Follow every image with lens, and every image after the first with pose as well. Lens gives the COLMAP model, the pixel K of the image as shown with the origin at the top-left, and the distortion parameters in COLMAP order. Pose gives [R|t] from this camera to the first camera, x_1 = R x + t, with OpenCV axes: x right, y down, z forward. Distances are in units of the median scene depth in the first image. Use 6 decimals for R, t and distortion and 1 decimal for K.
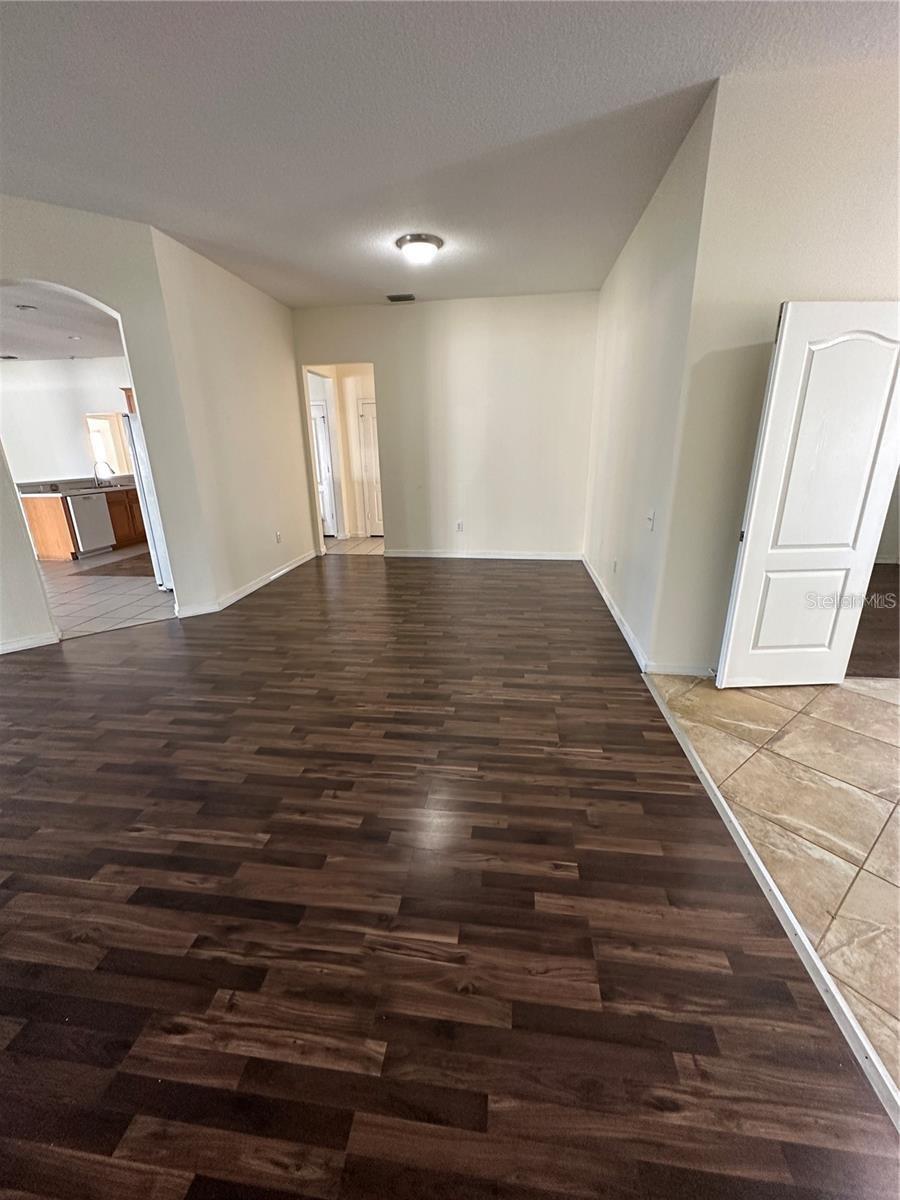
lens RADIAL K [[475.0, 0, 450.0], [0, 475.0, 600.0], [0, 0, 1]] dist [-0.002704, -0.000483]
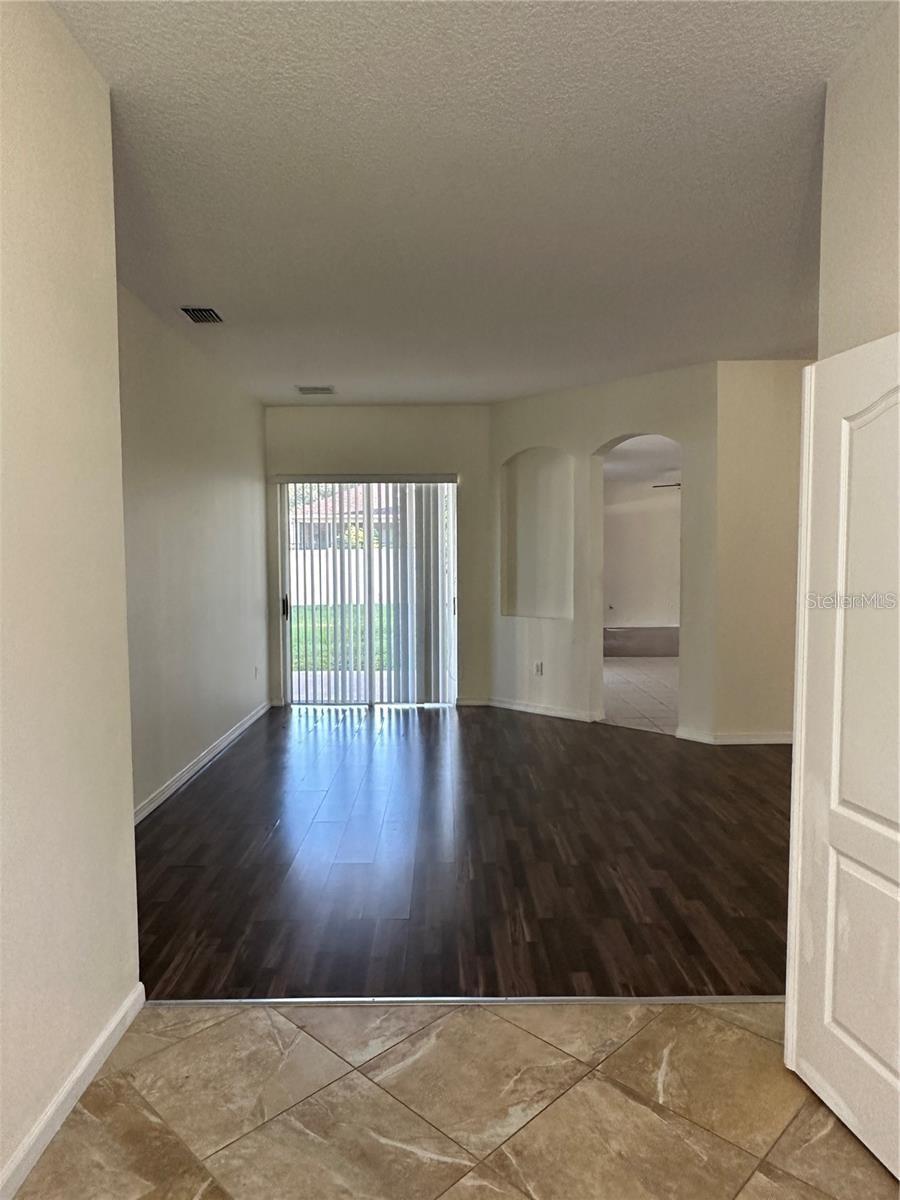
lens RADIAL K [[792.6, 0, 450.0], [0, 792.6, 600.0], [0, 0, 1]] dist [-0.000465, -0.000331]
pose [[0.132756, 0.073303, -0.988434, 1.390771], [-0.298566, 0.953897, 0.030641, -0.210099], [0.945111, 0.291045, 0.148522, 0.433115]]
